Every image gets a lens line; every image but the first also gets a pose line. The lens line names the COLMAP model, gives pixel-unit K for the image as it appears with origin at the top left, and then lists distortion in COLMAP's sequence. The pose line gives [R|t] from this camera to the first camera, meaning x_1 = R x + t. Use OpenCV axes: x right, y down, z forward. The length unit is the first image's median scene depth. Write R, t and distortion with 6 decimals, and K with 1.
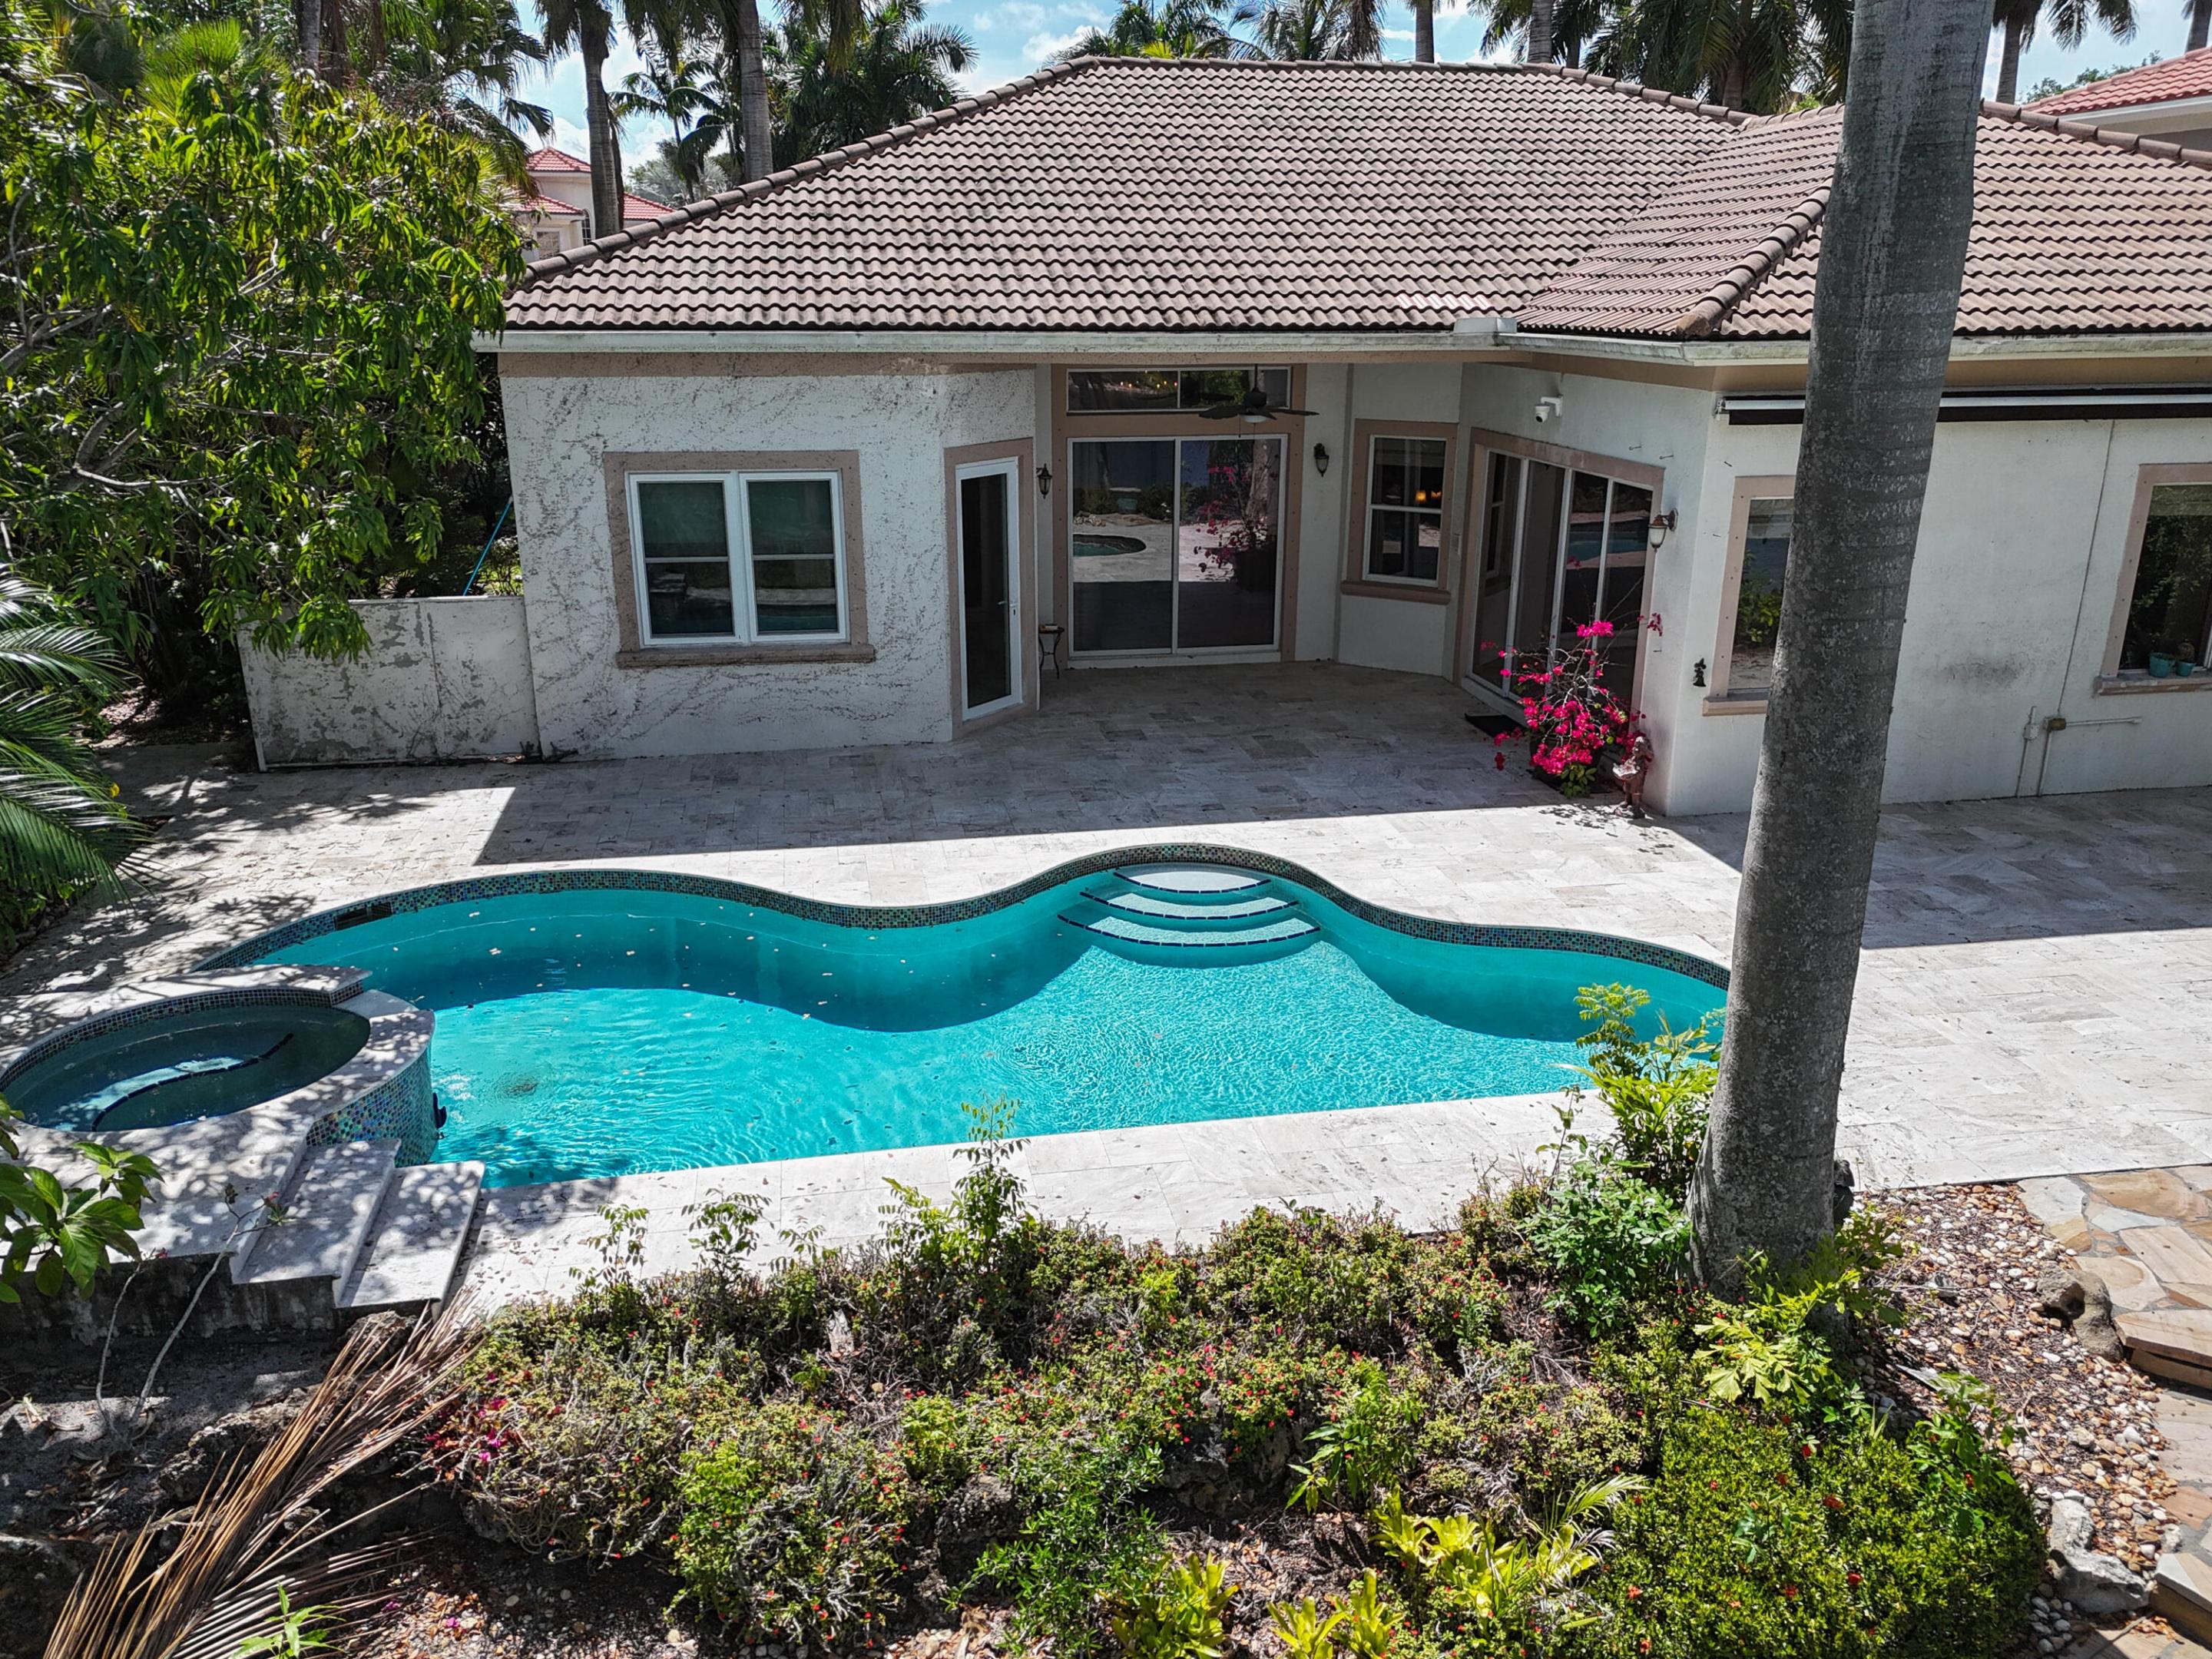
lens RADIAL K [[1552.3, 0, 1100.4], [0, 1552.3, 823.8], [0, 0, 1]] dist [0.023577, 0.000223]
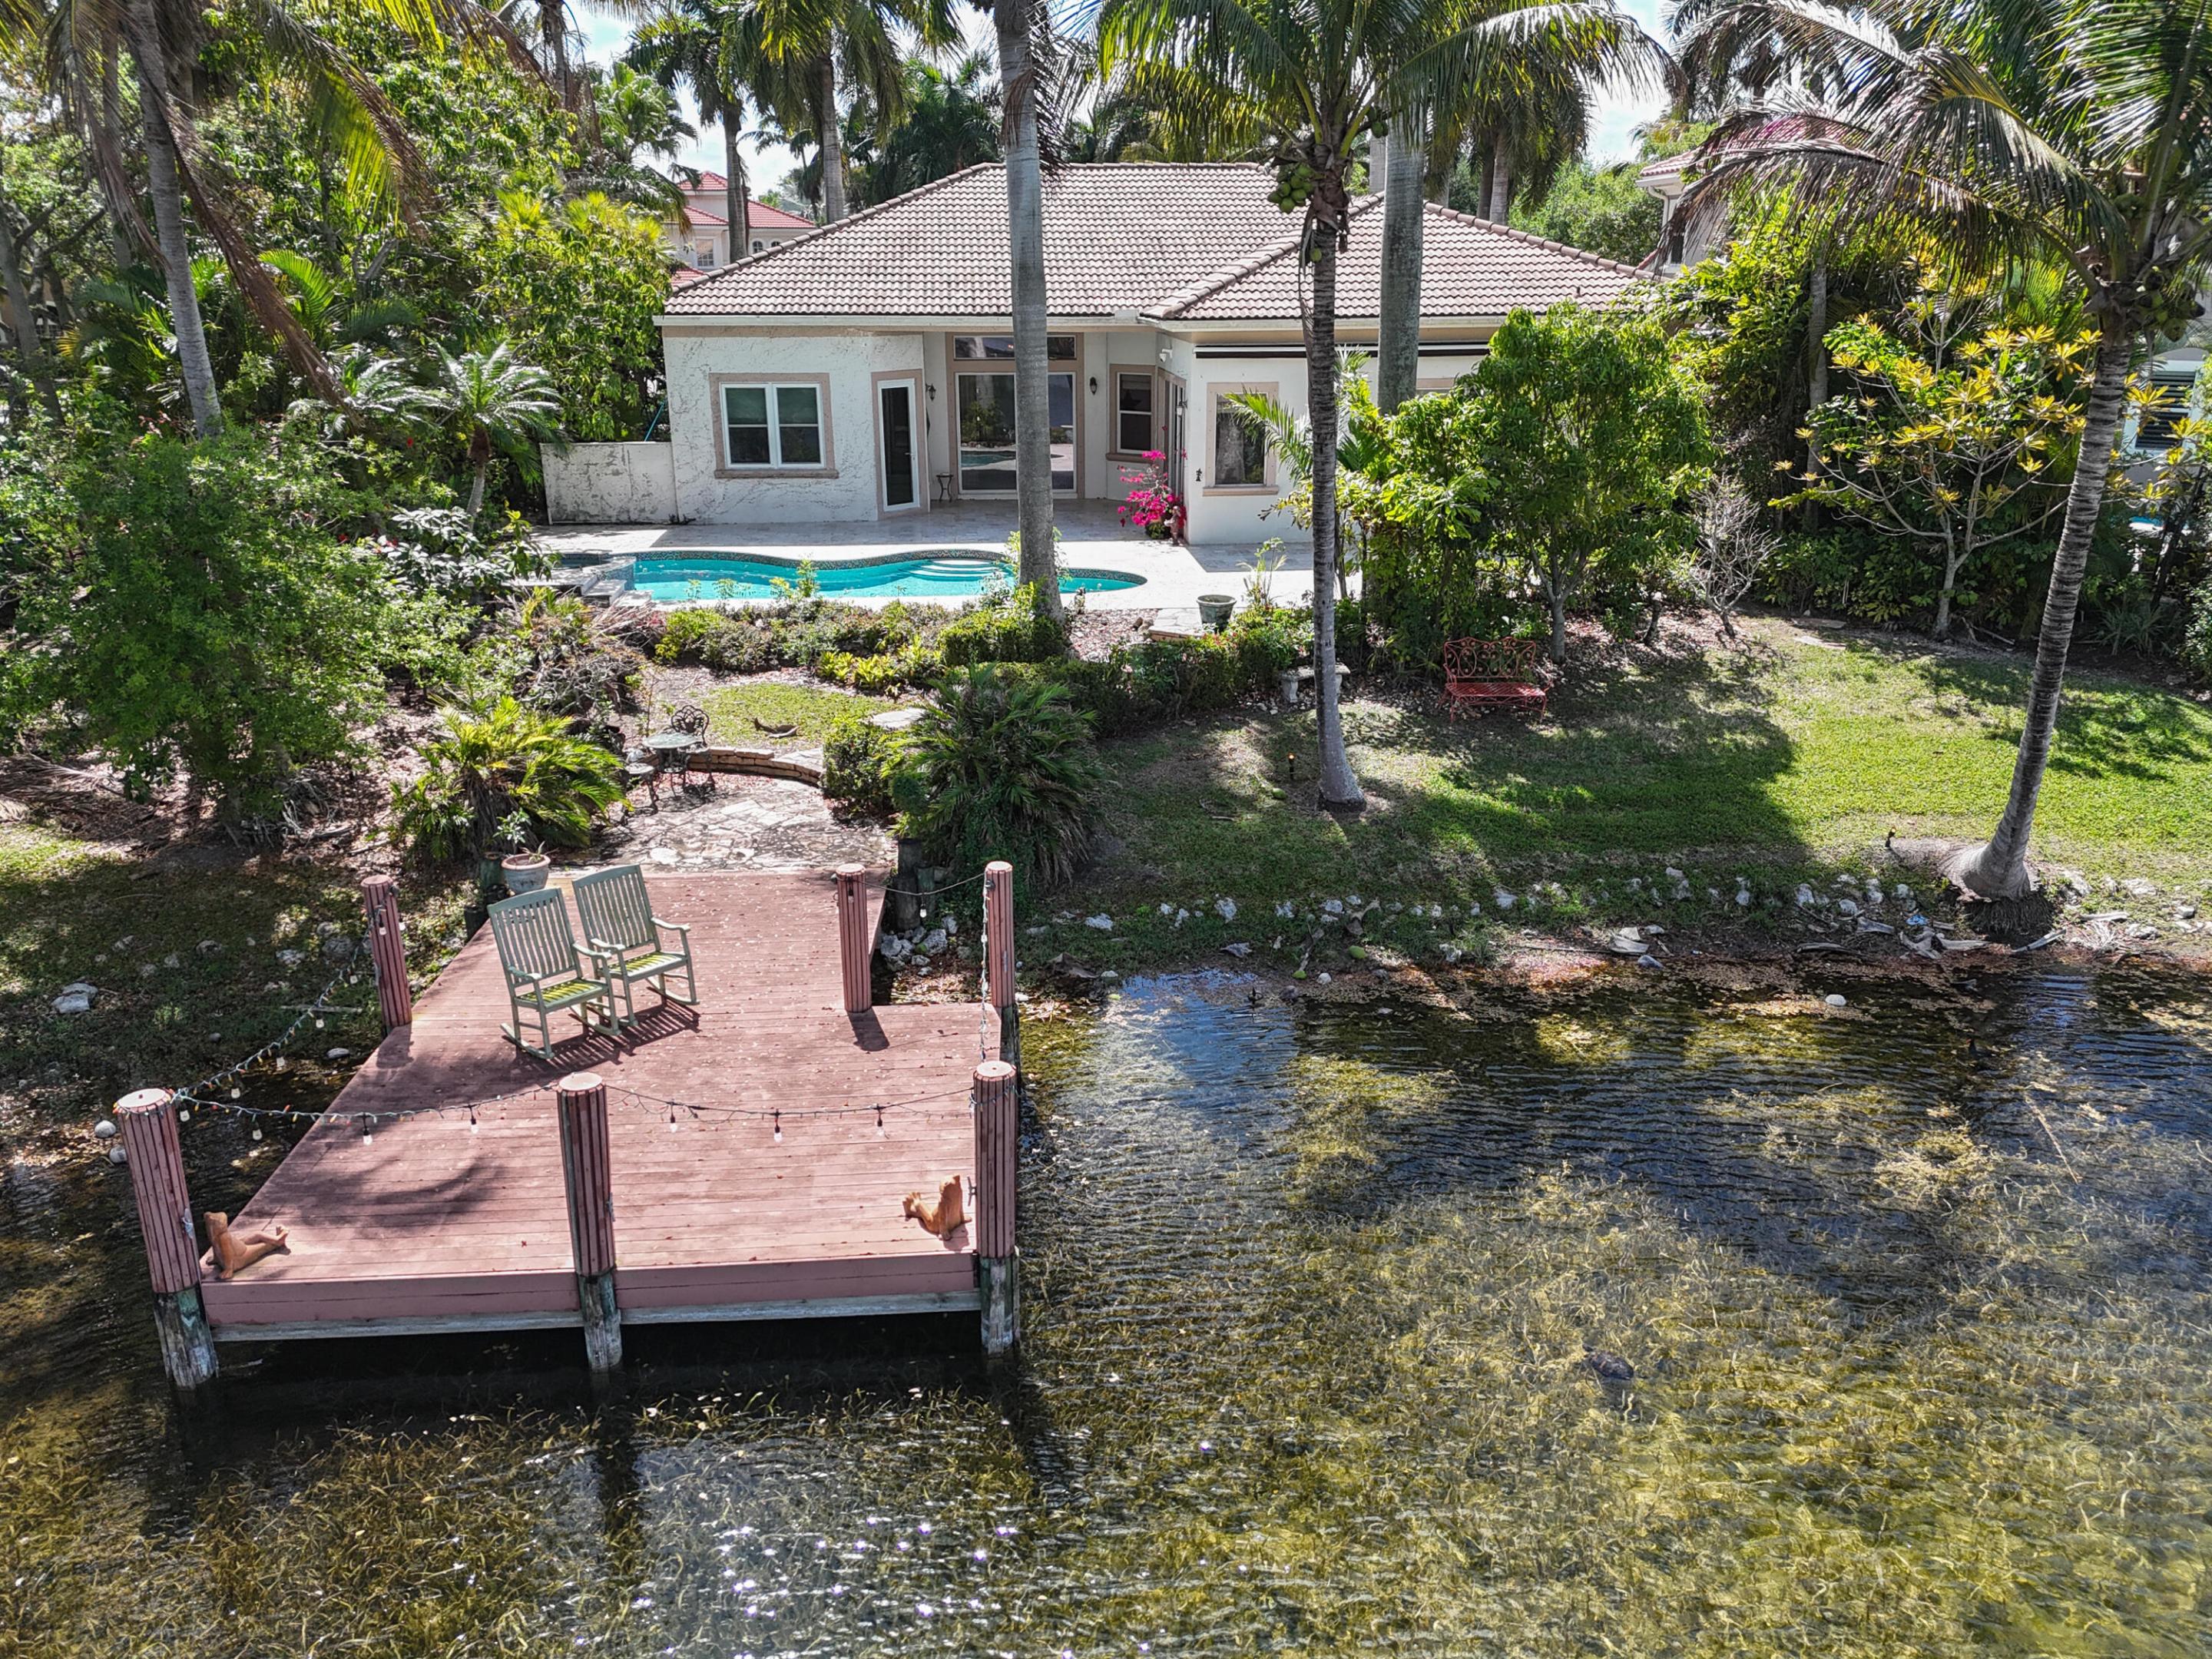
lens RADIAL K [[1552.3, 0, 1110.2], [0, 1552.3, 831.2], [0, 0, 1]] dist [0.023577, 0.000223]
pose [[0.996220, 0.026391, -0.082759, 0.401079], [-0.025462, 0.999601, 0.012254, 0.332520], [0.083050, -0.010100, 0.996494, -1.035446]]
